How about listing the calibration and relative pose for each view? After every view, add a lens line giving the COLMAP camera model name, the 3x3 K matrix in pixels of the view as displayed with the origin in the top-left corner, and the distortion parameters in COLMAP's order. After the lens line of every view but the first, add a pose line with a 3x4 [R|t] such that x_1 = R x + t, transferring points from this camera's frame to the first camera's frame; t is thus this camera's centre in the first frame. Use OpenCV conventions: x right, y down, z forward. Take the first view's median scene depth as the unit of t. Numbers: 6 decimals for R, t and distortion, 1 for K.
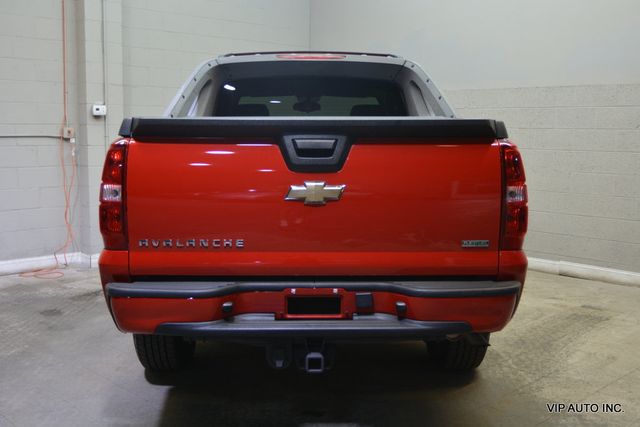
lens RADIAL K [[706.4, 0, 320.0], [0, 706.4, 213.5], [0, 0, 1]] dist [-0.020363, 0.029550]
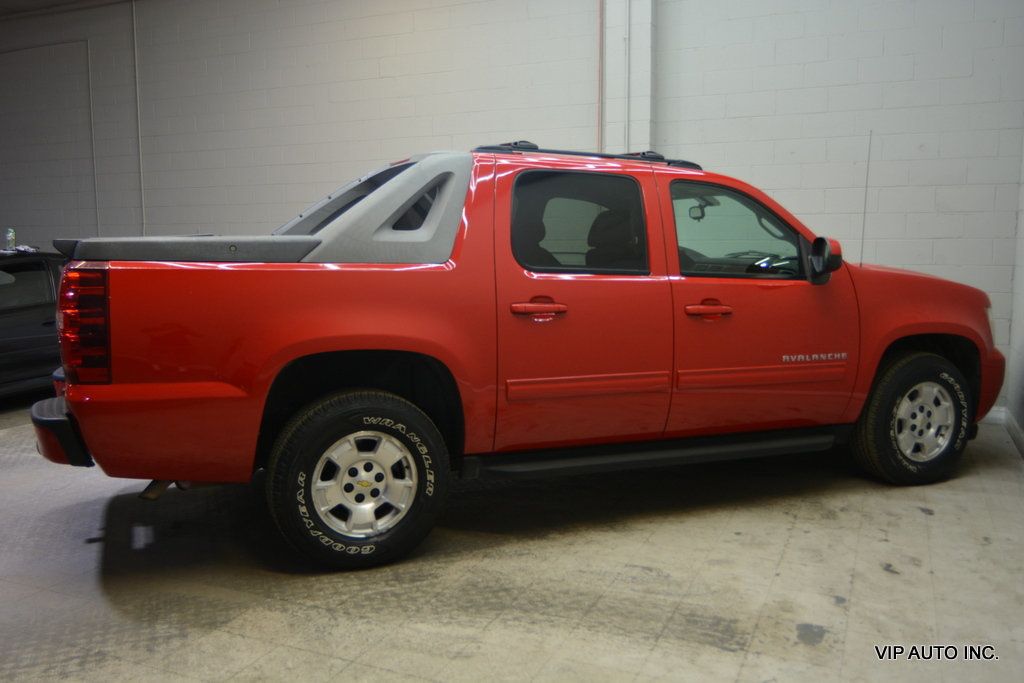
lens RADIAL K [[877.0, 0, 512.0], [0, 877.0, 341.5], [0, 0, 1]] dist [-0.010400, -0.003986]
pose [[0.371060, 0.100450, -0.923160, 1.189017], [-0.103680, 0.992398, 0.066311, -0.105309], [0.922803, 0.071108, 0.378654, 0.858293]]
